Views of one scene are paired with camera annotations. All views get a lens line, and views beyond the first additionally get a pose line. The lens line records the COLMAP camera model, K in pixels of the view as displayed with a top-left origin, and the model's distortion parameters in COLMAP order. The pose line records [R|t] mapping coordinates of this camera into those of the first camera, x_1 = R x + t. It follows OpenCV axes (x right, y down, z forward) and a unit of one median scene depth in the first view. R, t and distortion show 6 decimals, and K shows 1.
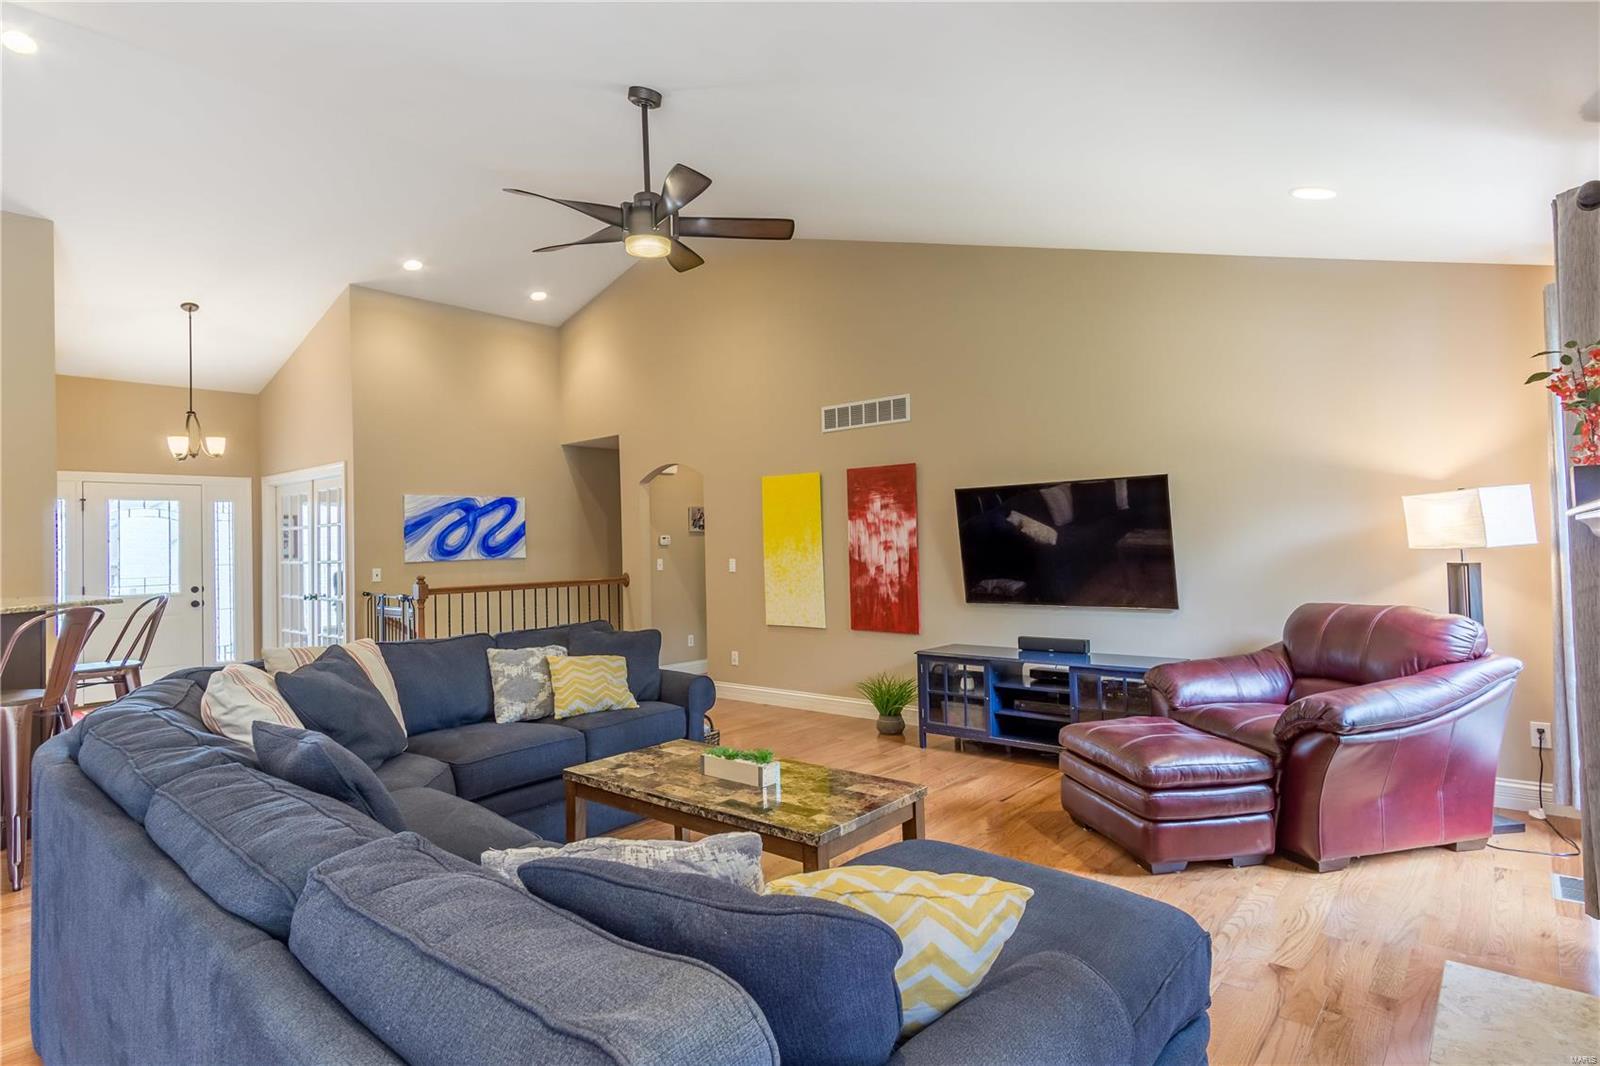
lens RADIAL K [[839.1, 0, 790.3], [0, 839.1, 520.2], [0, 0, 1]] dist [0.000918, 0.000431]
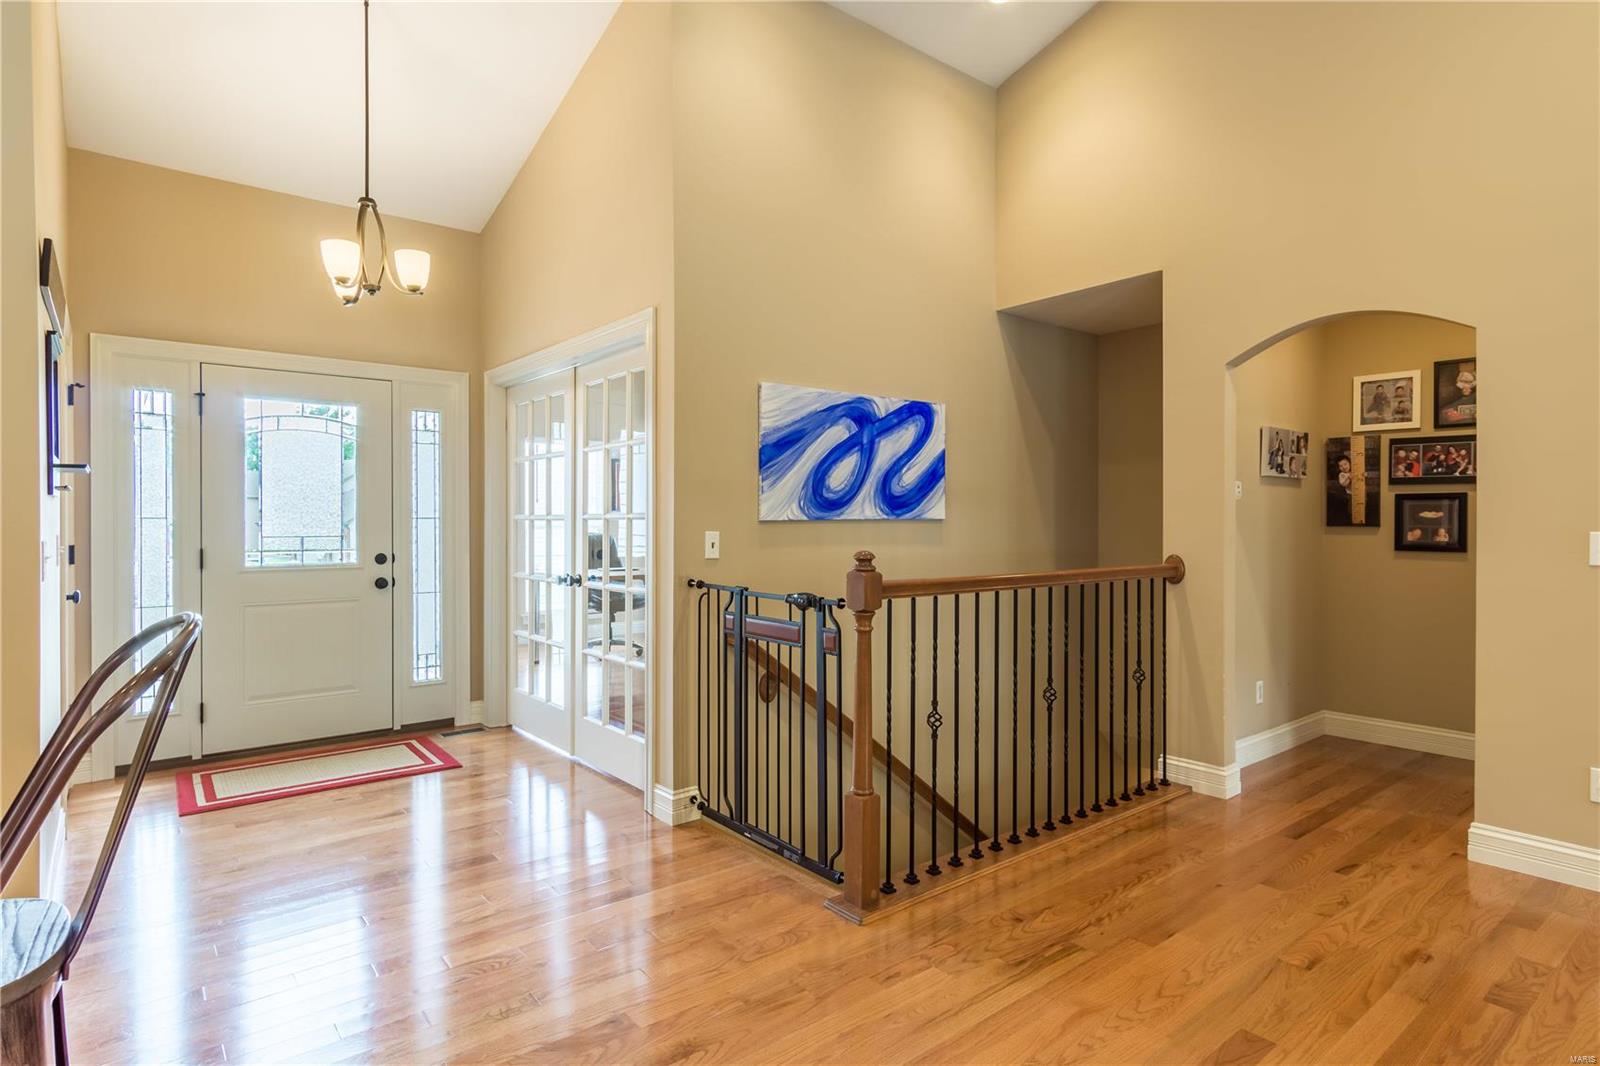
lens RADIAL K [[839.1, 0, 790.3], [0, 839.1, 520.2], [0, 0, 1]] dist [0.000918, 0.000431]
pose [[0.983016, 0.025765, -0.181705, -0.333917], [-0.020161, 0.999264, 0.032625, 0.031947], [0.182412, -0.028407, 0.982812, 0.494066]]
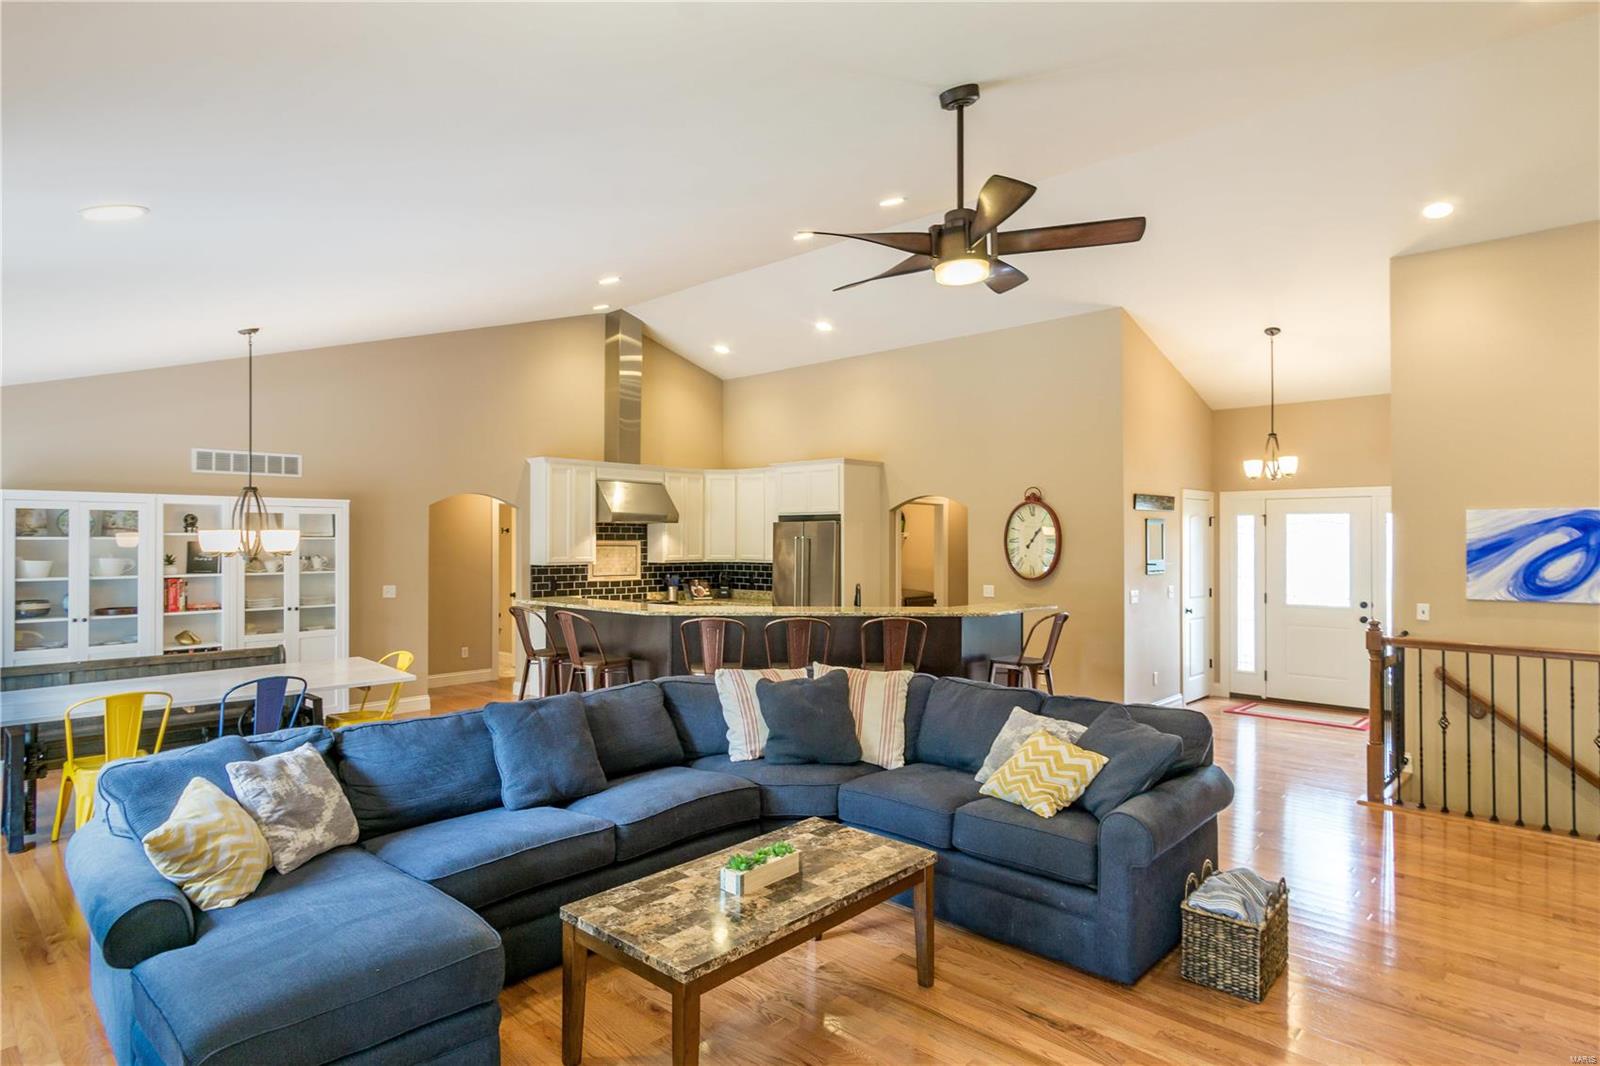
lens RADIAL K [[884.6, 0, 800.0], [0, 884.6, 533.0], [0, 0, 1]] dist [0.019508, 0.000746]
pose [[-0.035243, 0.020578, -0.999167, 0.350200], [0.028205, 0.999410, 0.019588, -0.040033], [0.998981, -0.027491, -0.035803, 0.404147]]
